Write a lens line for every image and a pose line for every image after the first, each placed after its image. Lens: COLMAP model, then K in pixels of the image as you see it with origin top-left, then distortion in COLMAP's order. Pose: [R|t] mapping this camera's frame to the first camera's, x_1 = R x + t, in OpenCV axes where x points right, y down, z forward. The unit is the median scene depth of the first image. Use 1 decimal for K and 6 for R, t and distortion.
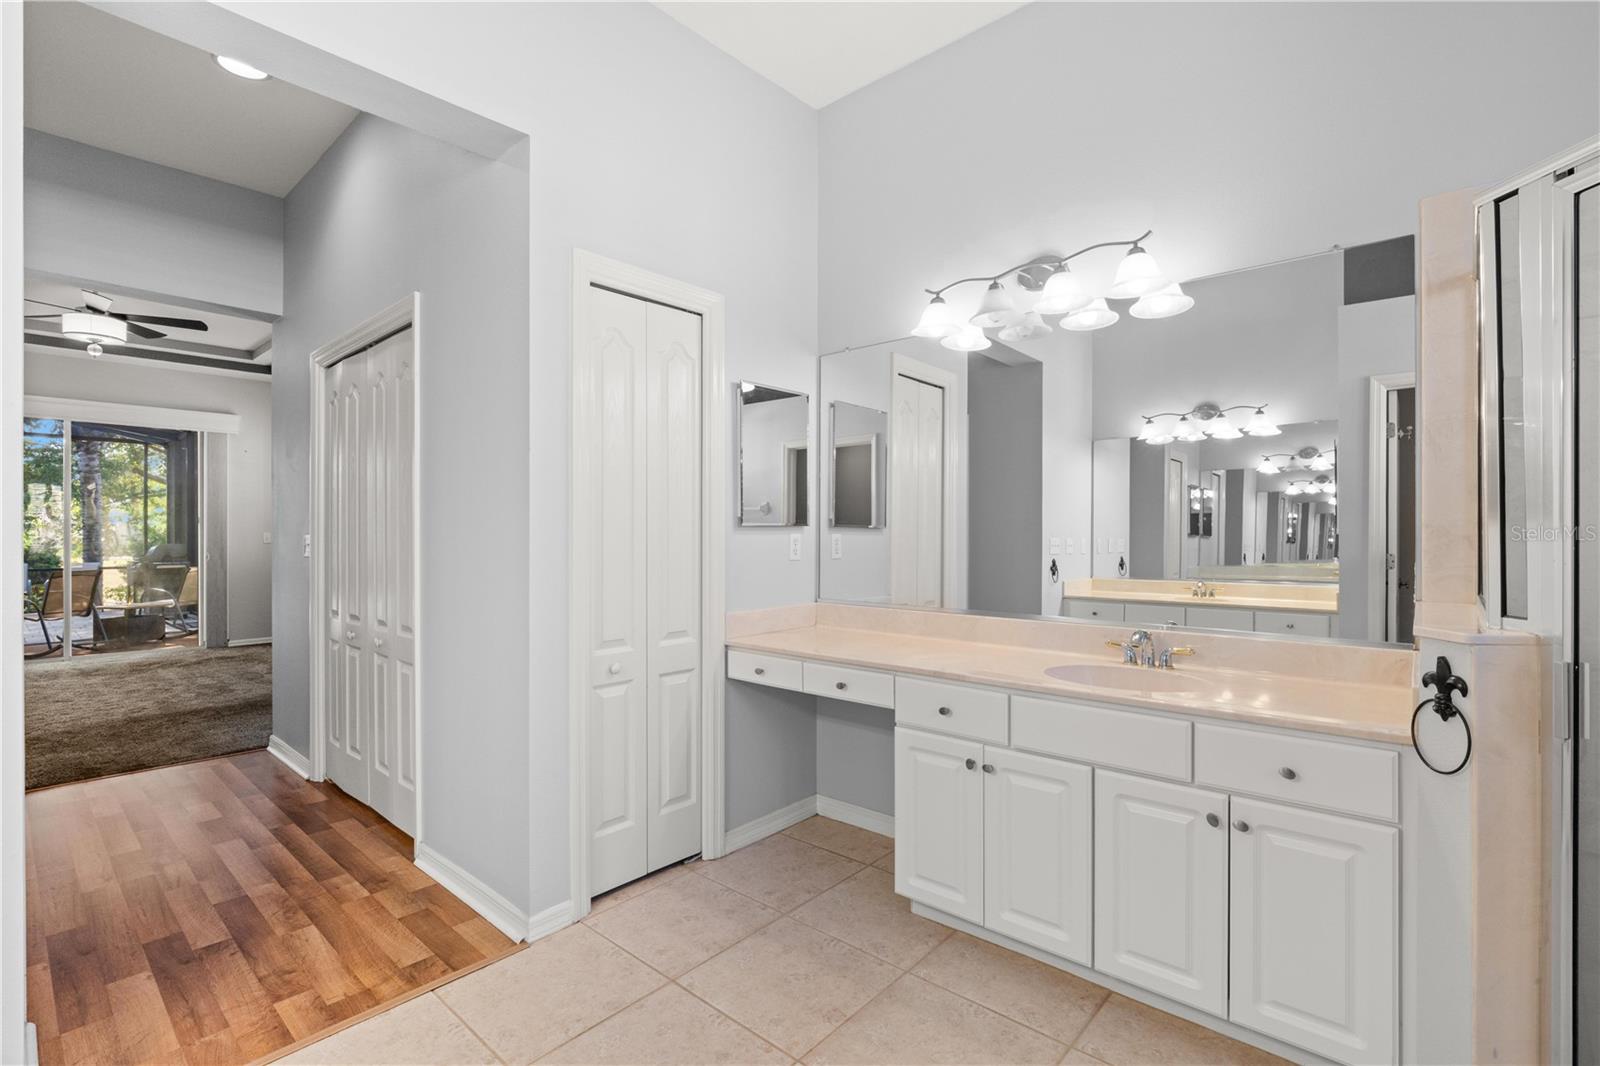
lens RADIAL K [[745.6, 0, 785.4], [0, 745.6, 525.7], [0, 0, 1]] dist [-0.017840, 0.005331]
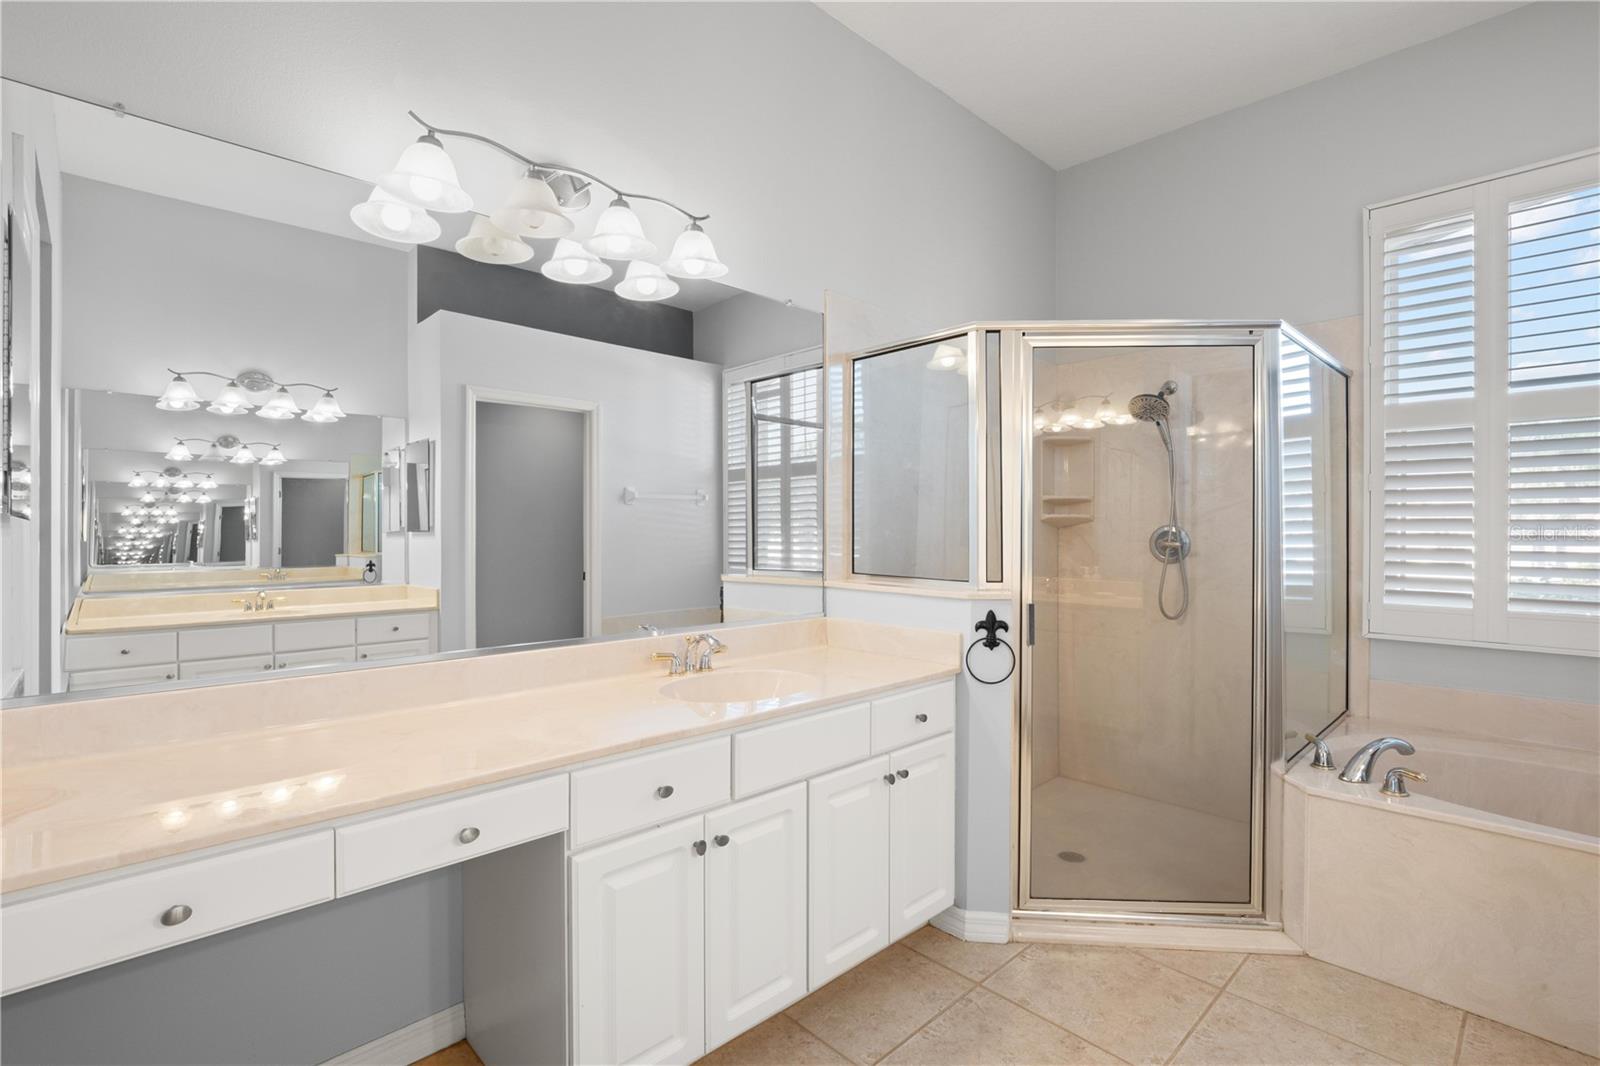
lens RADIAL K [[745.6, 0, 797.0], [0, 745.6, 531.6], [0, 0, 1]] dist [-0.017840, 0.005331]
pose [[0.071144, -0.002333, 0.997463, -0.460248], [-0.008082, 0.999963, 0.002915, 0.006447], [-0.997433, -0.008269, 0.071122, 0.830775]]
